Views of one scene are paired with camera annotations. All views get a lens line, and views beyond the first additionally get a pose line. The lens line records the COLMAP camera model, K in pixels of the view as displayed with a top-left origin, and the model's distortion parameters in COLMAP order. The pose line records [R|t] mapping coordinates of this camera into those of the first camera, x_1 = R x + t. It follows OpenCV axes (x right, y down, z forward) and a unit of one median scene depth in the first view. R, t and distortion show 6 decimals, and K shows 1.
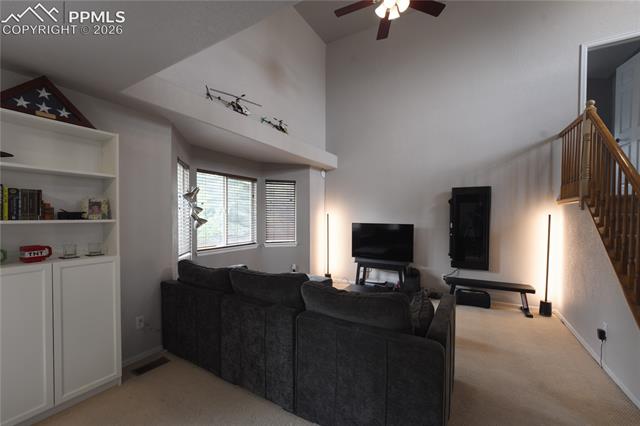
lens RADIAL K [[265.5, 0, 319.3], [0, 265.5, 216.5], [0, 0, 1]] dist [-0.001204, -0.000122]
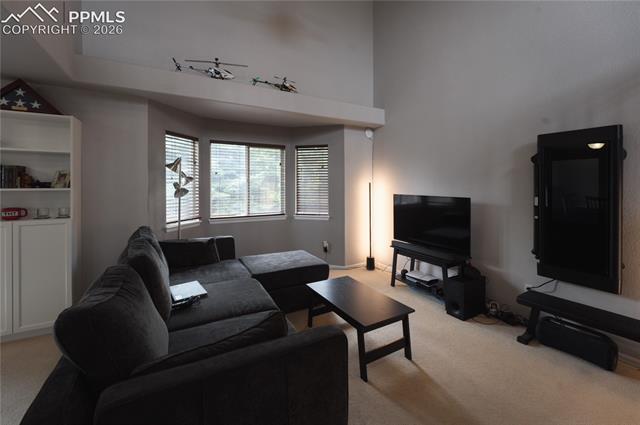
lens RADIAL K [[271.7, 0, 316.2], [0, 271.7, 184.4], [0, 0, 1]] dist [-0.002286, -0.000160]
pose [[0.858021, -0.003961, -0.513599, 0.392166], [0.000556, 0.999977, -0.006783, 0.001416], [0.513614, 0.005535, 0.858003, 0.259794]]
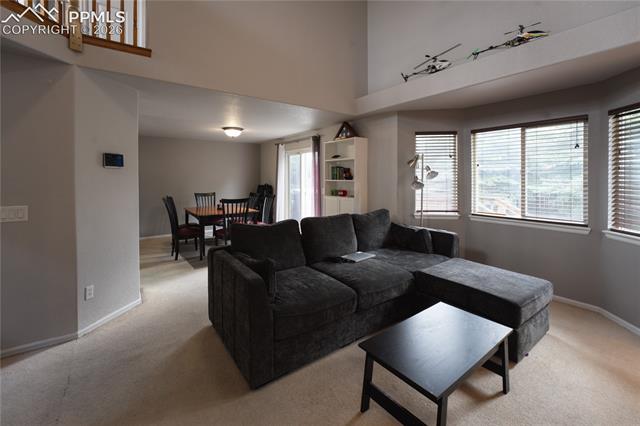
lens RADIAL K [[275.9, 0, 322.5], [0, 275.9, 178.9], [0, 0, 1]] dist [-0.001417, -0.000221]
pose [[-0.392941, 0.000067, -0.919564, 0.604230], [-0.006324, 0.999976, 0.002775, -0.000805], [0.919542, 0.006906, -0.392931, 0.785060]]
